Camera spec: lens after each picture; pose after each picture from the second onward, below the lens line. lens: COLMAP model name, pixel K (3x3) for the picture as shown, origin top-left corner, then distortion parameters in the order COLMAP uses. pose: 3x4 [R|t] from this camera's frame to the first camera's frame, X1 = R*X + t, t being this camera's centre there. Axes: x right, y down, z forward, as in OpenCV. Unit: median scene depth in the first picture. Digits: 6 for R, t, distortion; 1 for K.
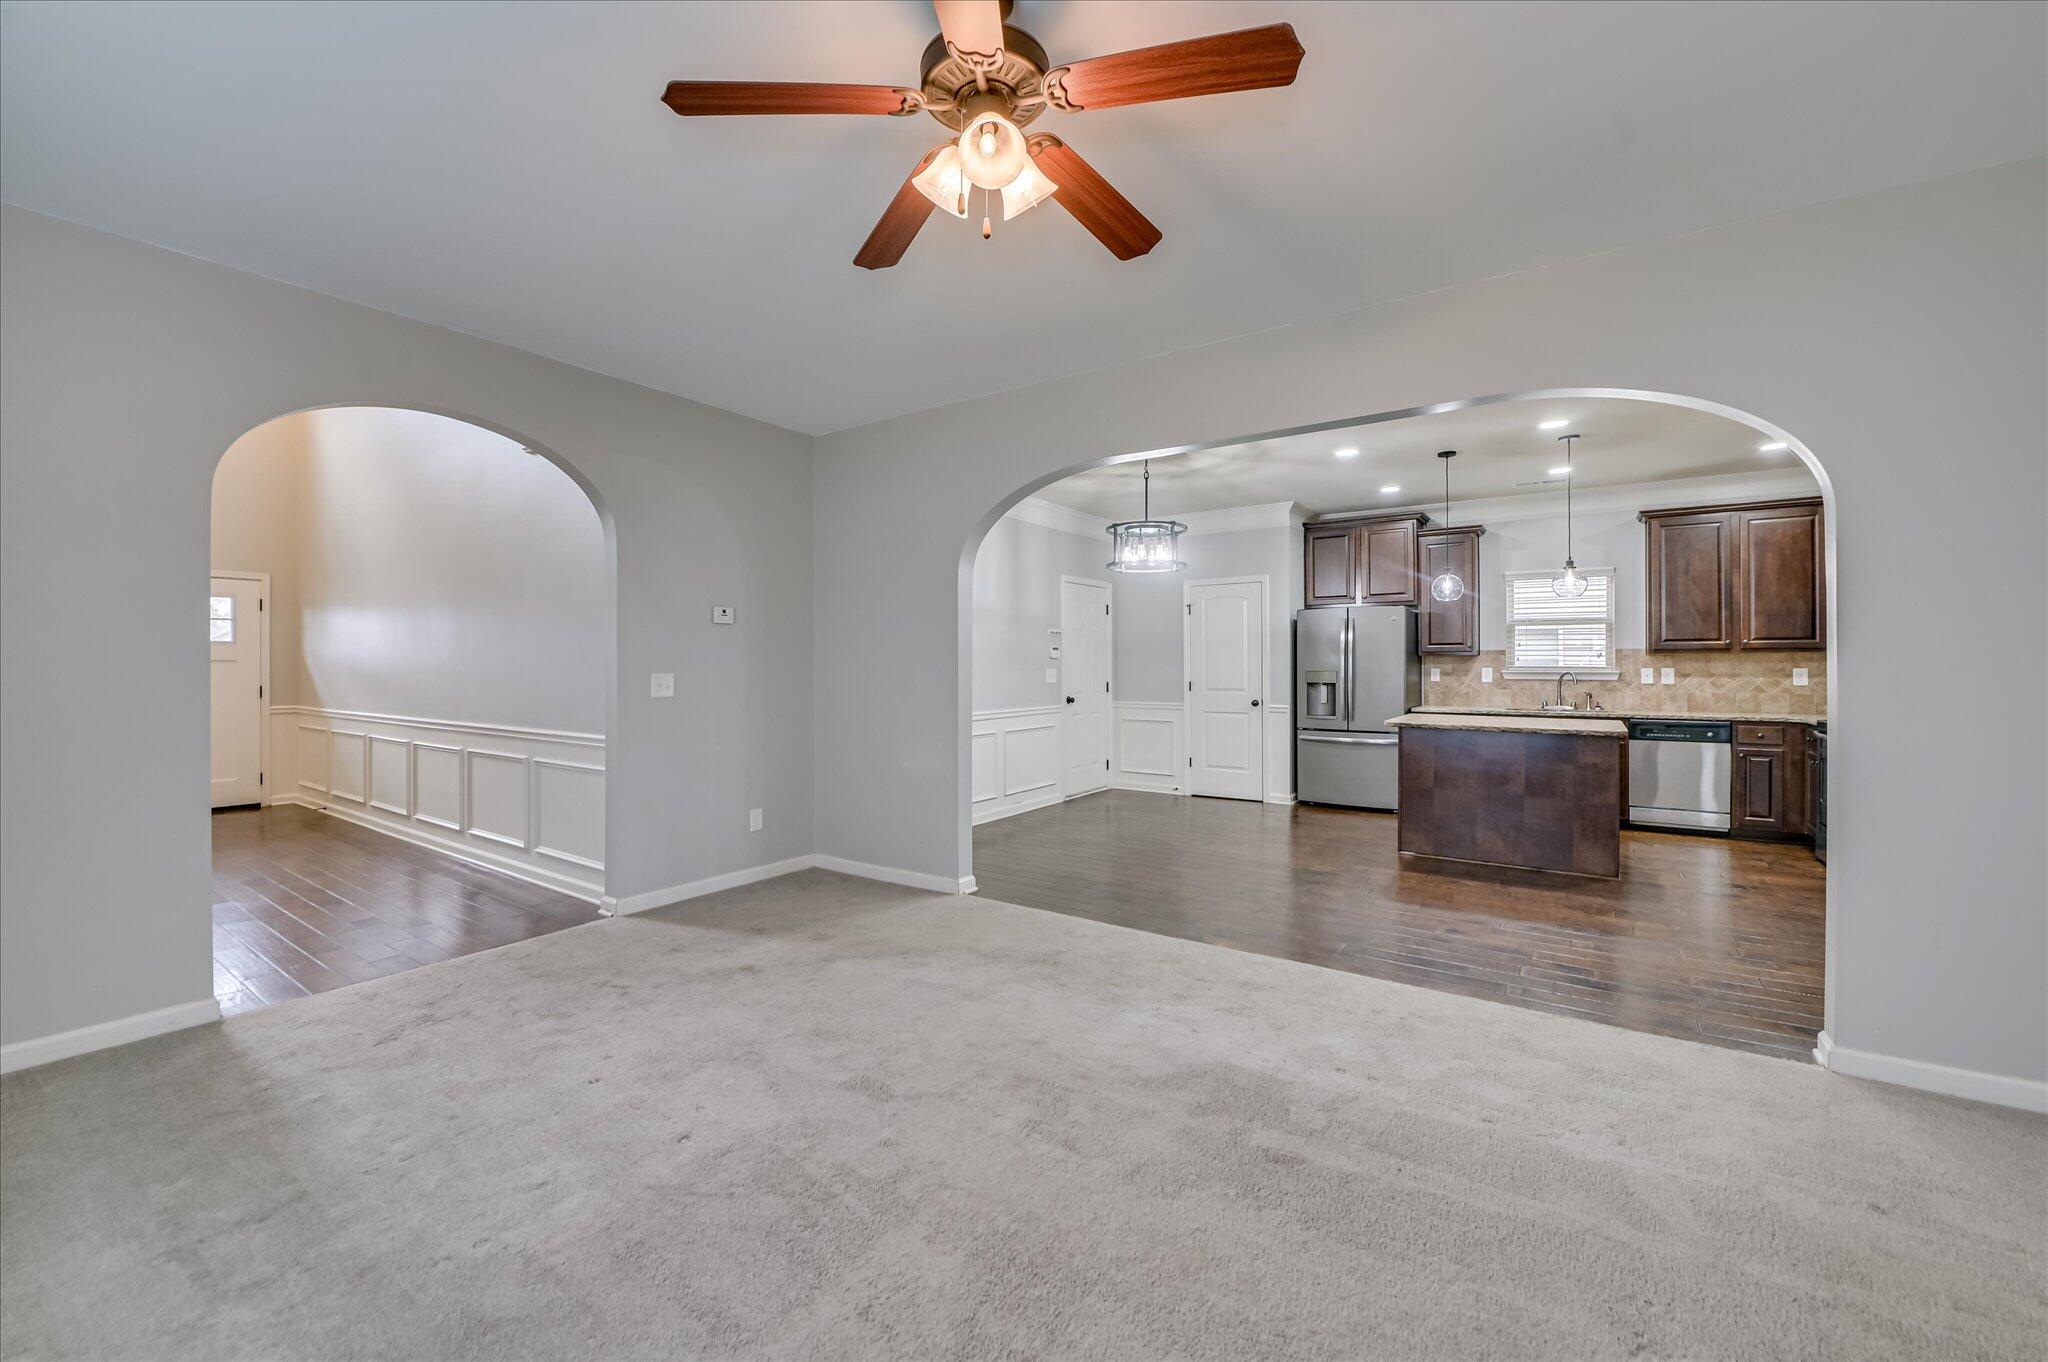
lens RADIAL K [[818.0, 0, 1058.3], [0, 818.0, 657.4], [0, 0, 1]] dist [-0.012616, -0.000699]
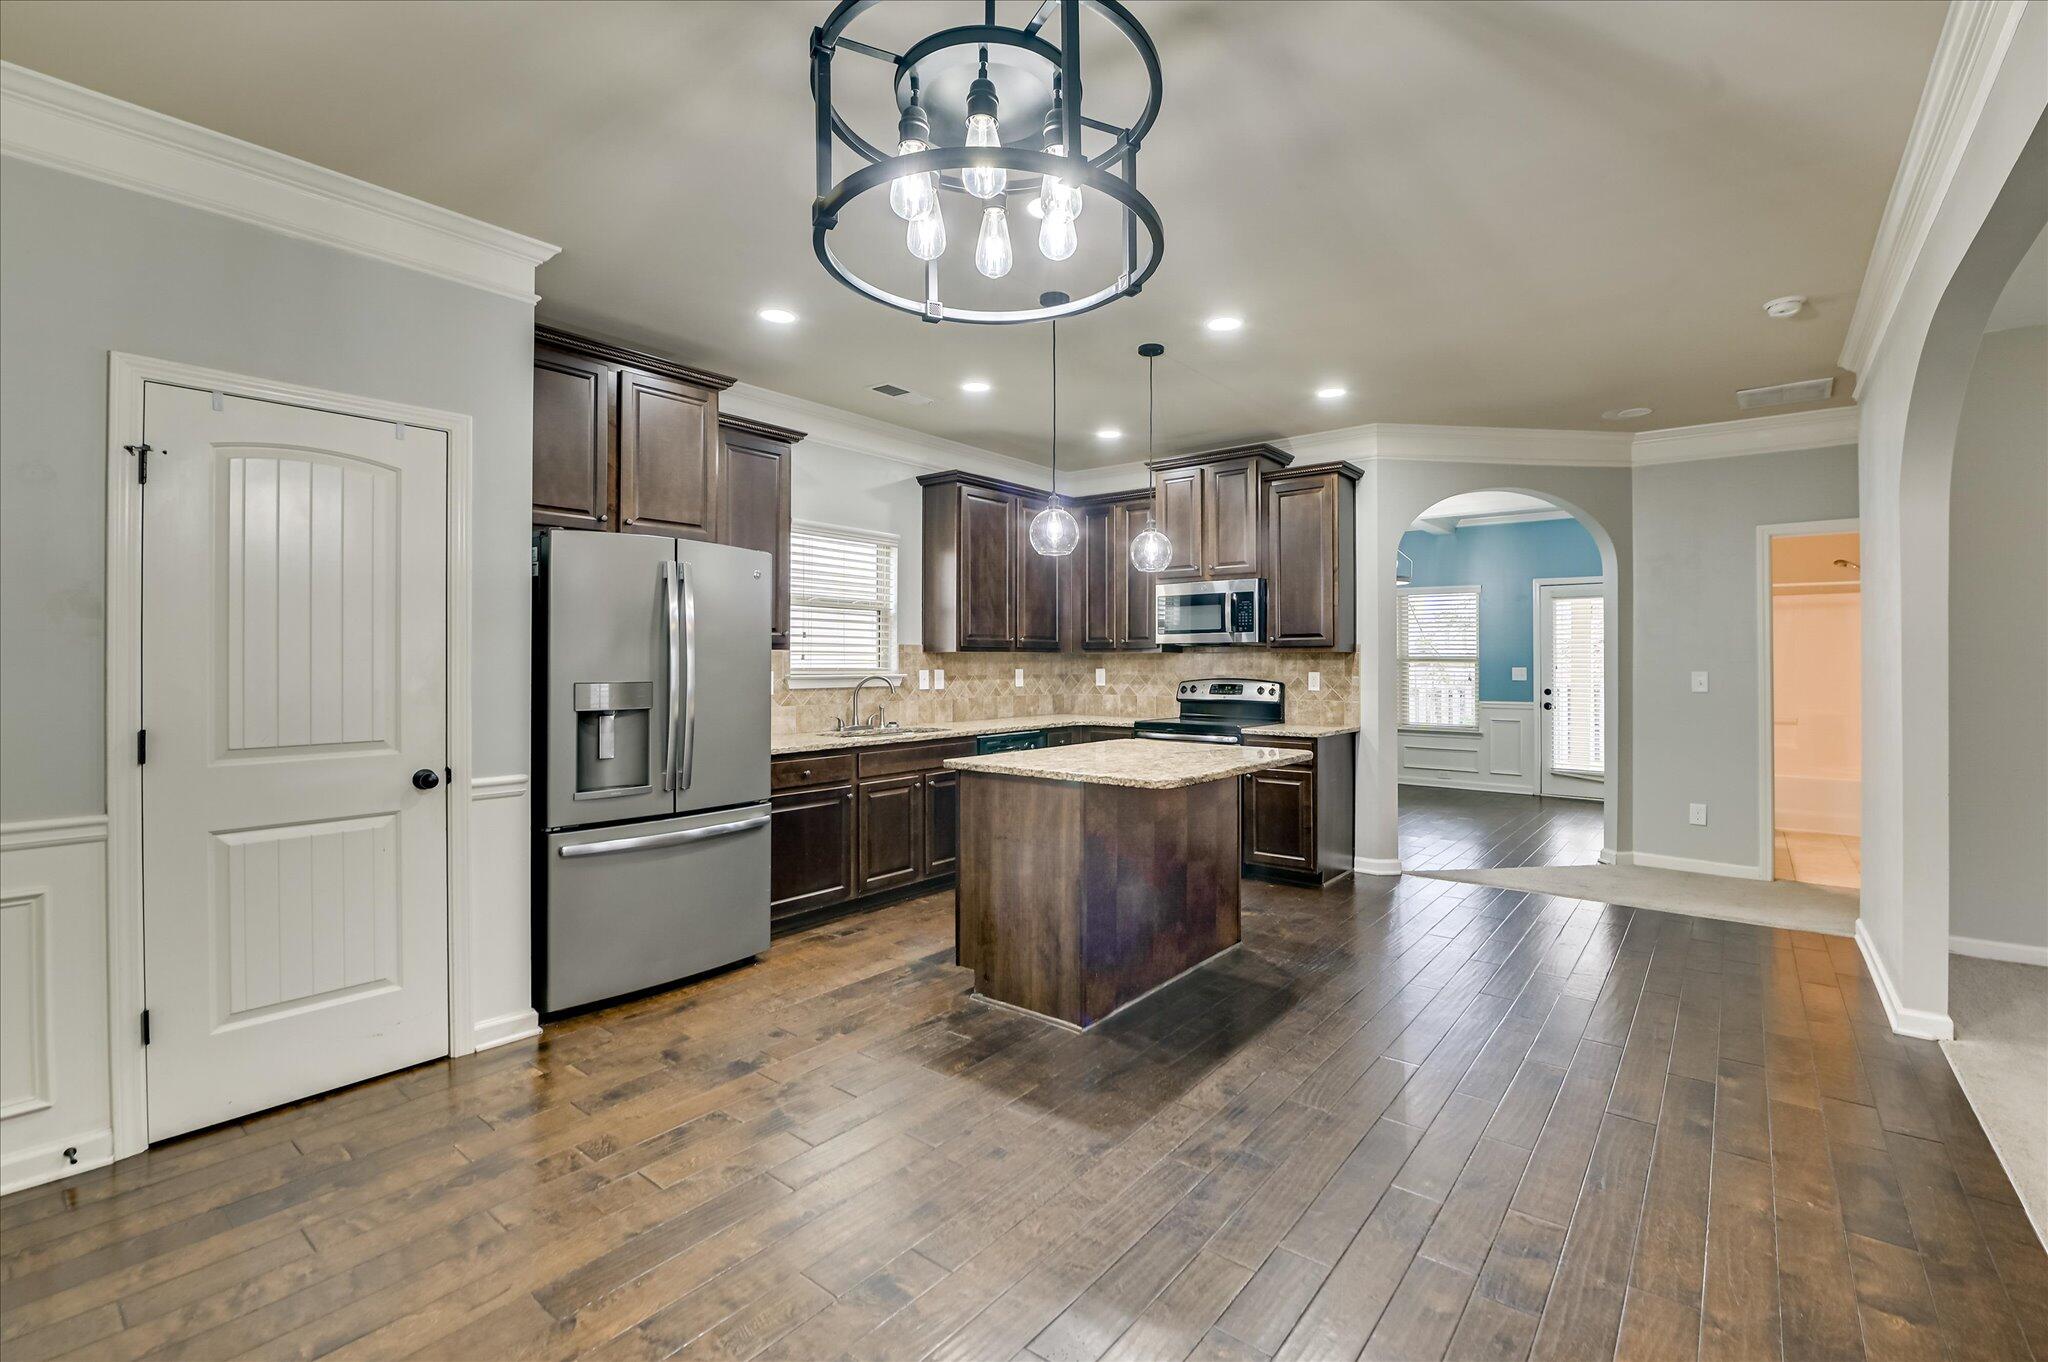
lens RADIAL K [[883.7, 0, 1007.5], [0, 883.7, 665.1], [0, 0, 1]] dist [-0.012894, -0.000532]
pose [[0.091947, -0.002186, 0.995761, -0.122678], [-0.008188, 0.999962, 0.002951, 0.005345], [-0.995730, -0.008424, 0.091926, 0.845786]]
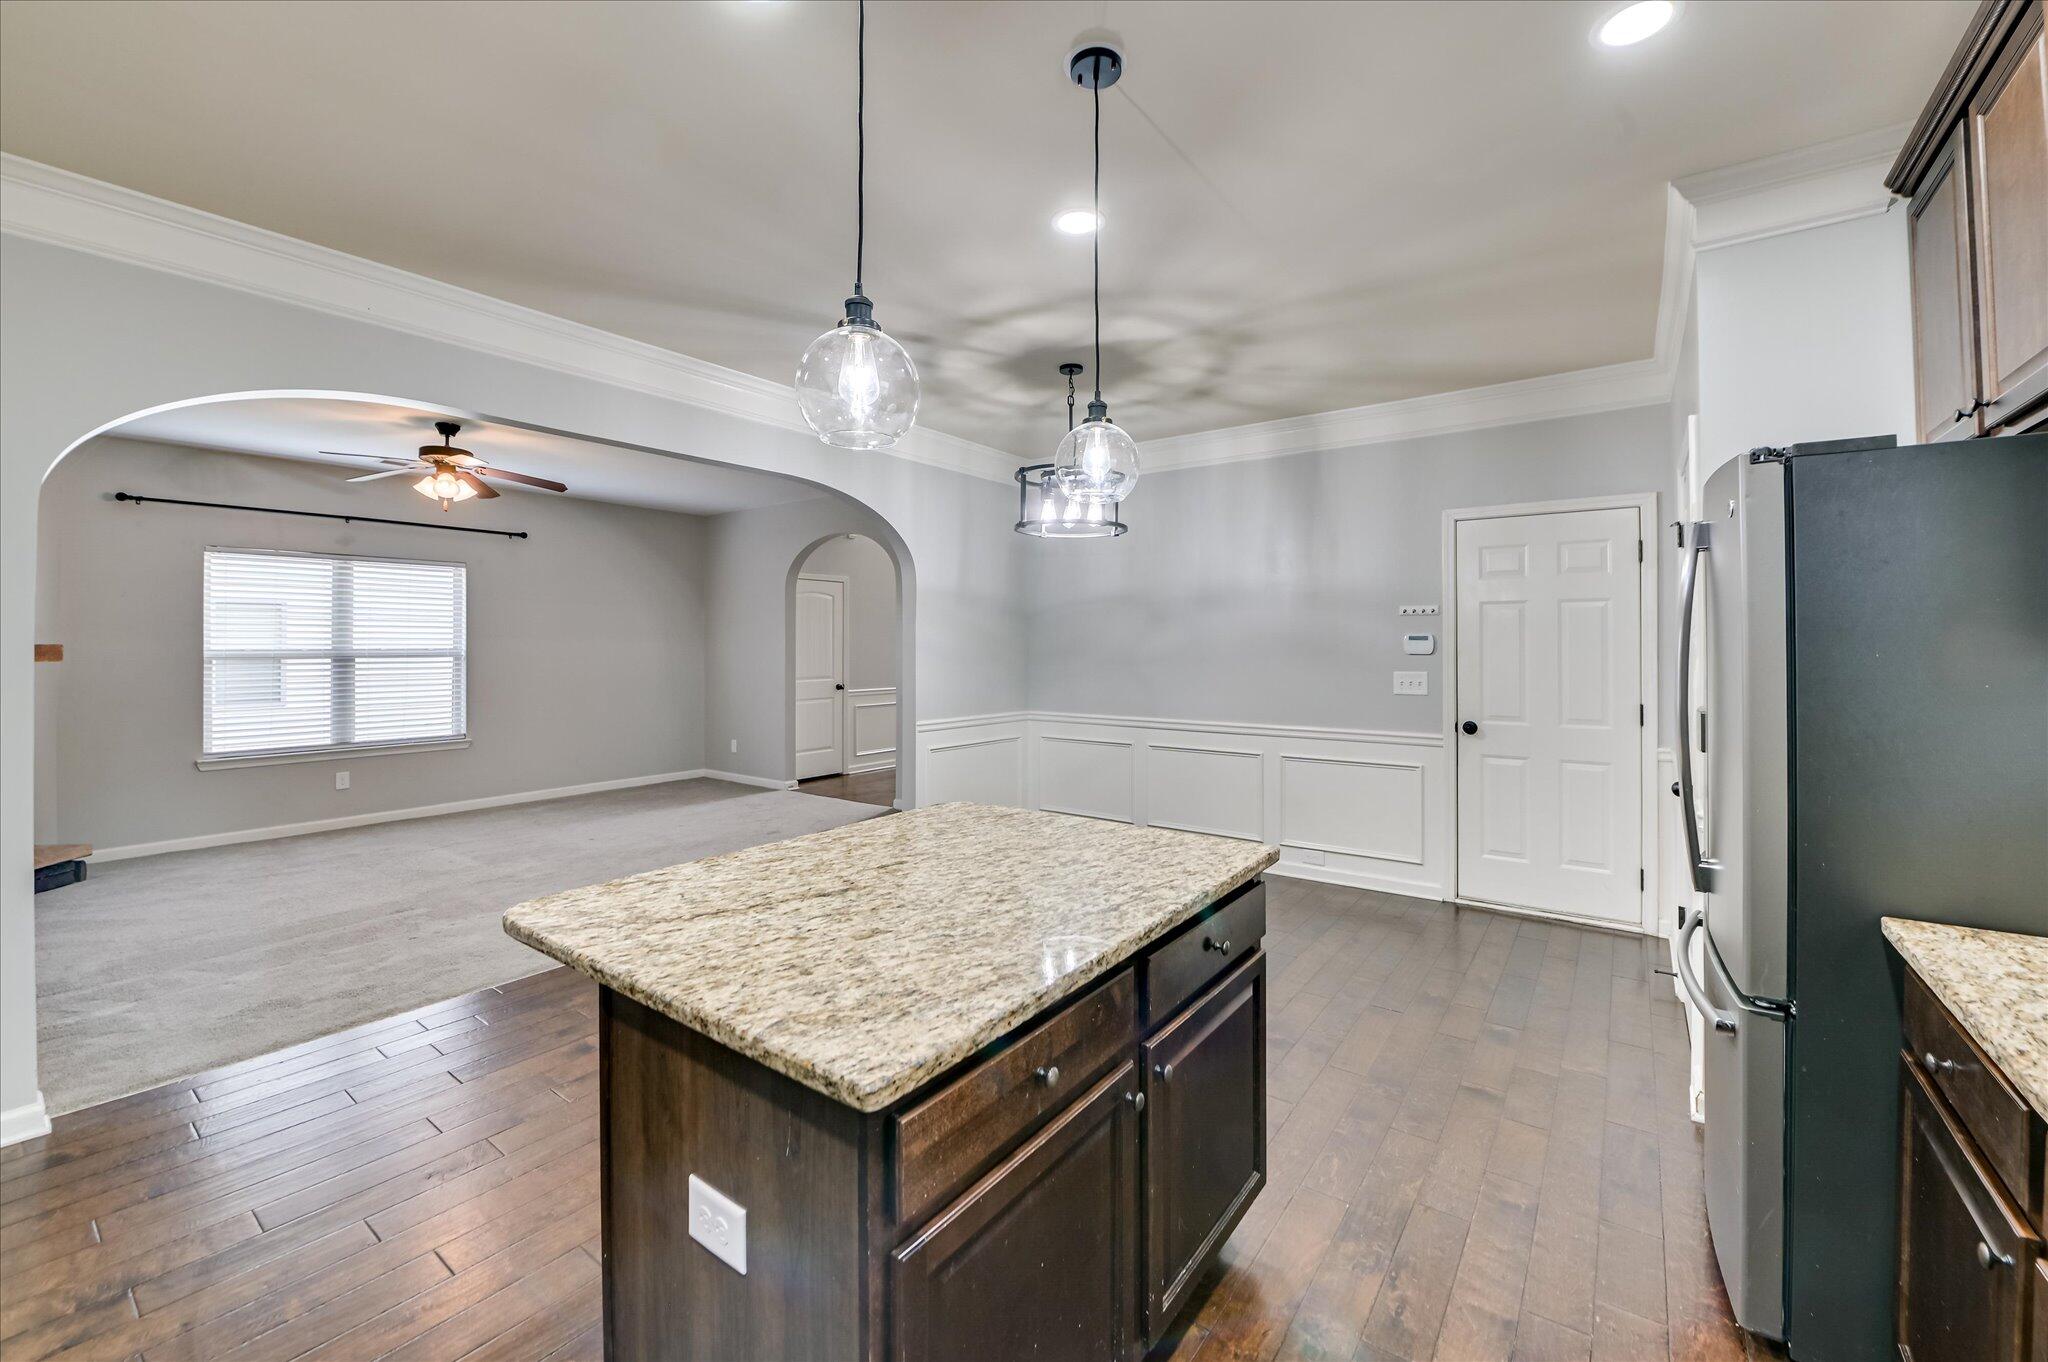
lens RADIAL K [[818.0, 0, 997.5], [0, 818.0, 652.5], [0, 0, 1]] dist [-0.012616, -0.000699]
pose [[-0.058714, 0.012314, -0.998199, 0.721775], [0.007757, 0.999899, 0.011878, -0.011132], [0.998245, -0.007045, -0.058804, 0.848836]]
